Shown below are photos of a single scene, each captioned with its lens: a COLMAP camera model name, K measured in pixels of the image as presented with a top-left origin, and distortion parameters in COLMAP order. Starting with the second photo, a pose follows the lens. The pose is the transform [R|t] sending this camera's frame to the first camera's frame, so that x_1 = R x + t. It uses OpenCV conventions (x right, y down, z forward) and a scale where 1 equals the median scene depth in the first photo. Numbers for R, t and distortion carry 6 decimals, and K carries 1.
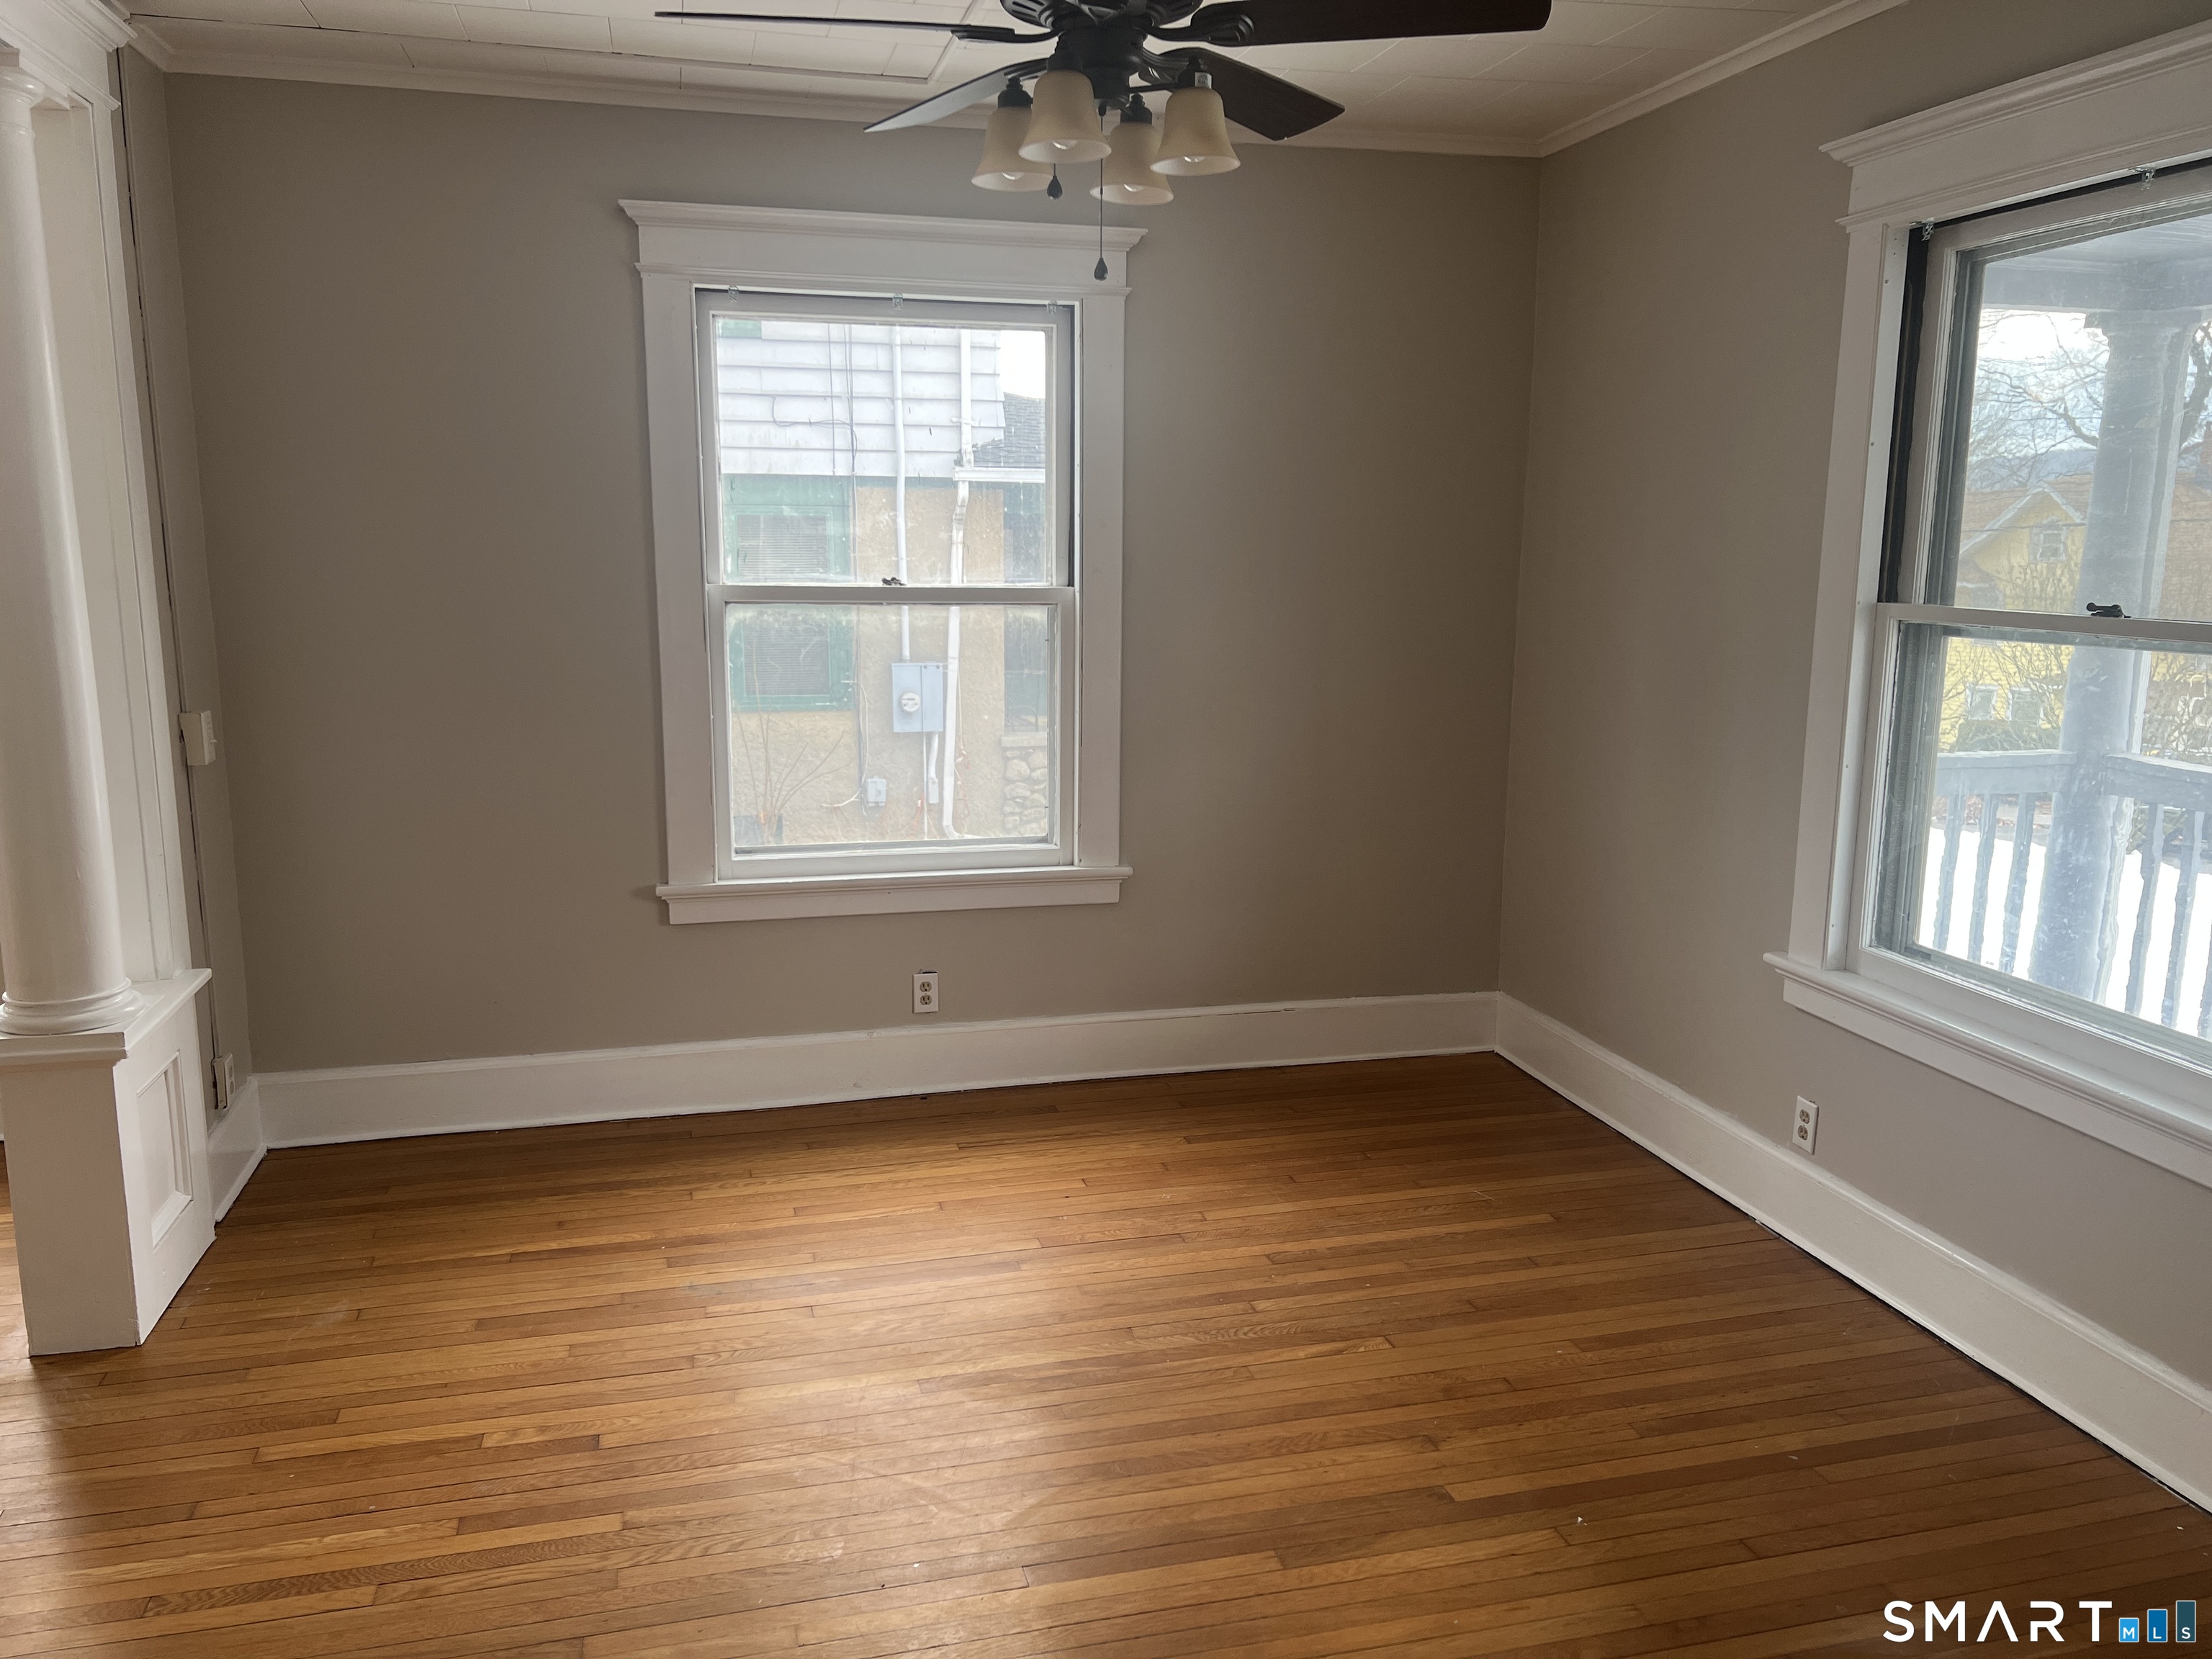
lens RADIAL K [[1665.4, 0, 1113.5], [0, 1665.4, 822.3], [0, 0, 1]] dist [0.060632, -0.064763]
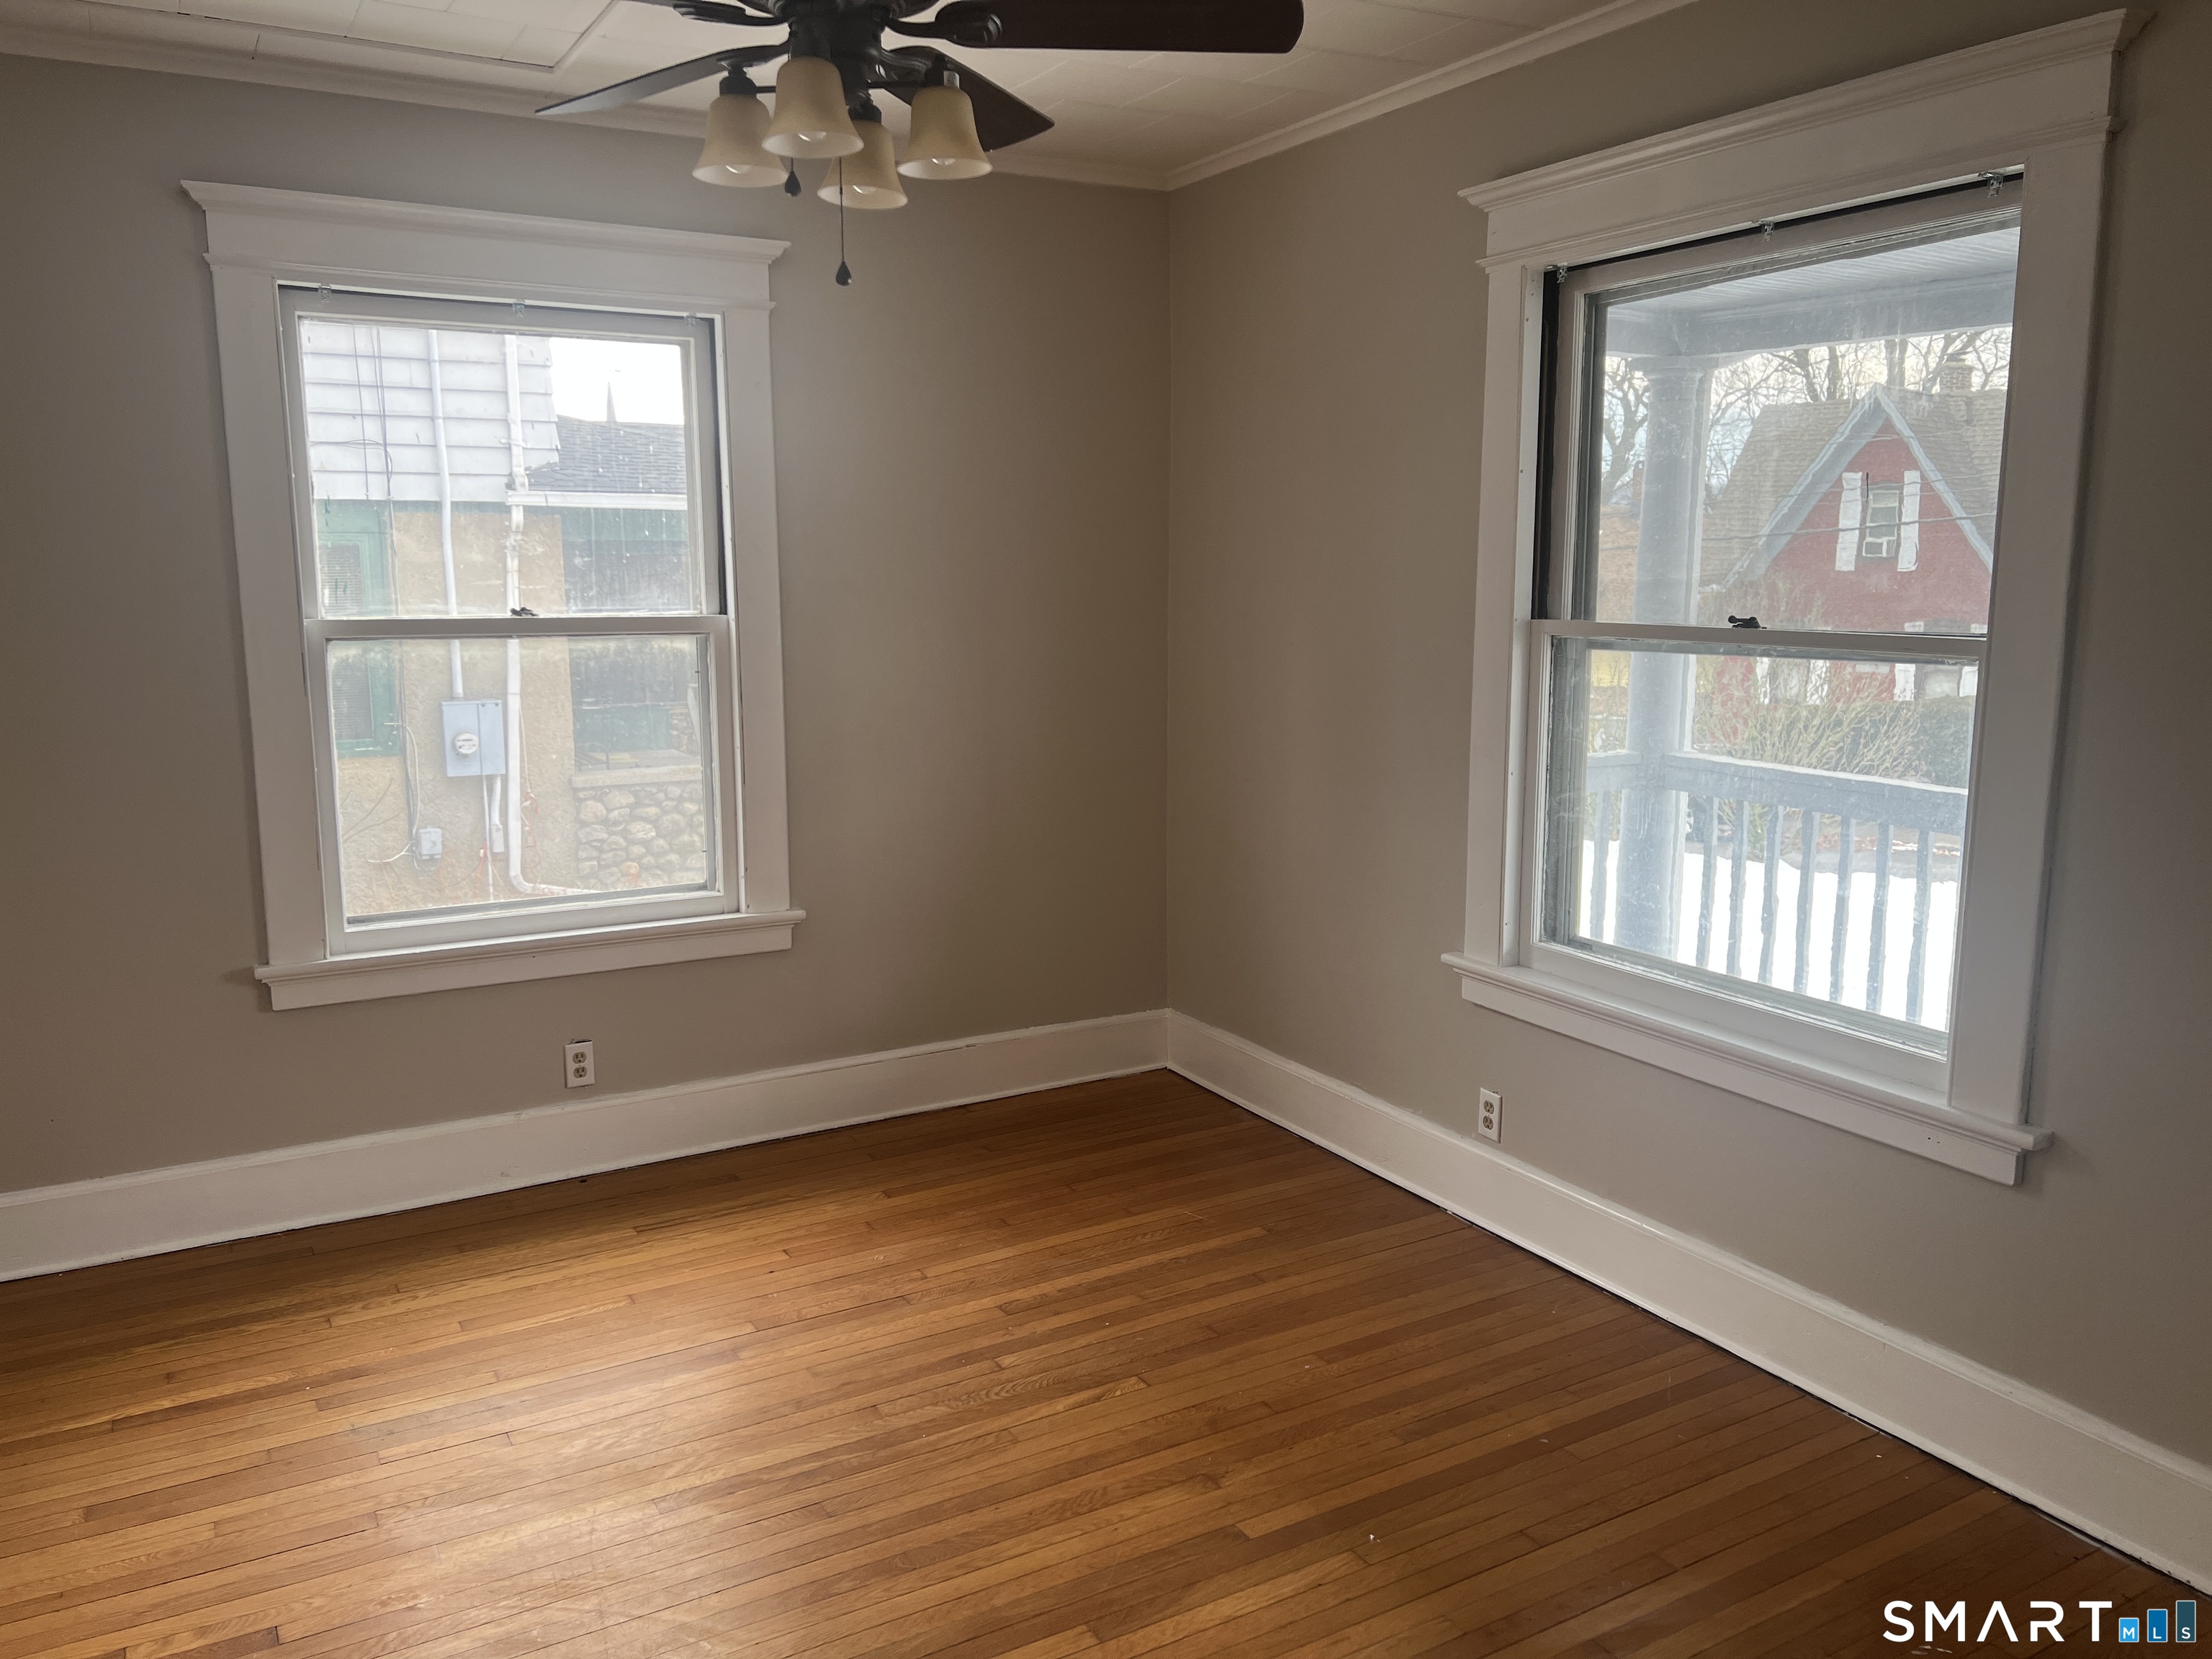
lens RADIAL K [[1661.2, 0, 1112.8], [0, 1661.2, 810.5], [0, 0, 1]] dist [0.047616, -0.044037]
pose [[0.963193, -0.047987, 0.264494, -0.086580], [0.053906, 0.998431, -0.015162, -0.007436], [-0.263351, 0.028862, 0.964268, 0.052622]]
